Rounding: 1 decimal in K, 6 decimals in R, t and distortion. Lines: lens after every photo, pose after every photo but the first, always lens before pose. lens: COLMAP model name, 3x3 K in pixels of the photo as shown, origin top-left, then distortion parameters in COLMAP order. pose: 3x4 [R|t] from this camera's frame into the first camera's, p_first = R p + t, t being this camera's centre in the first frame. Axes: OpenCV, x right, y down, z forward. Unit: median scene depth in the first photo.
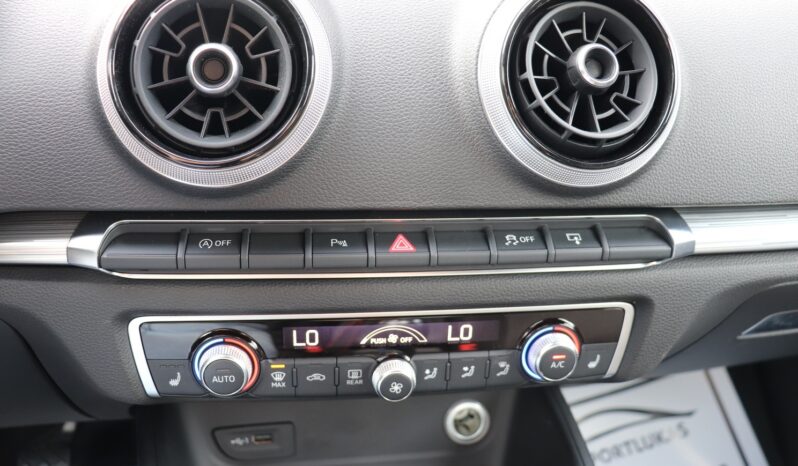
lens RADIAL K [[660.1, 0, 395.2], [0, 660.1, 235.9], [0, 0, 1]] dist [-0.169890, 0.138697]
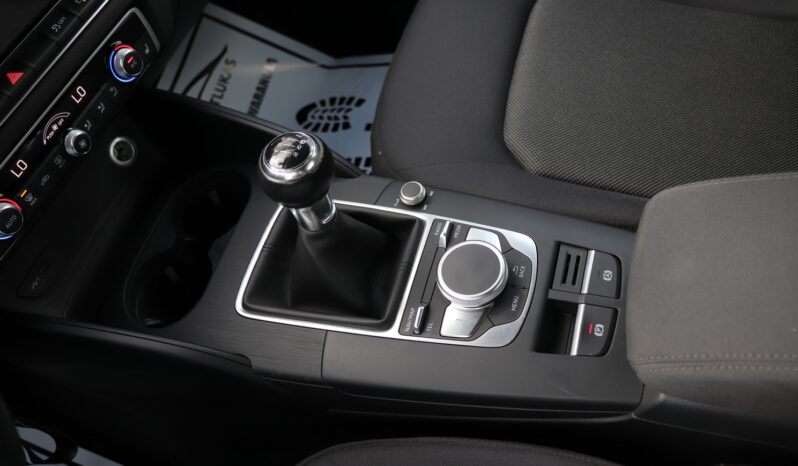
lens RADIAL K [[660.1, 0, 383.8], [0, 660.1, 228.4], [0, 0, 1]] dist [-0.169890, 0.138697]
pose [[0.494568, -0.799666, 0.340494, -0.337388], [0.596161, 0.597194, 0.536611, -0.048883], [-0.632451, -0.062401, 0.772083, -0.716693]]
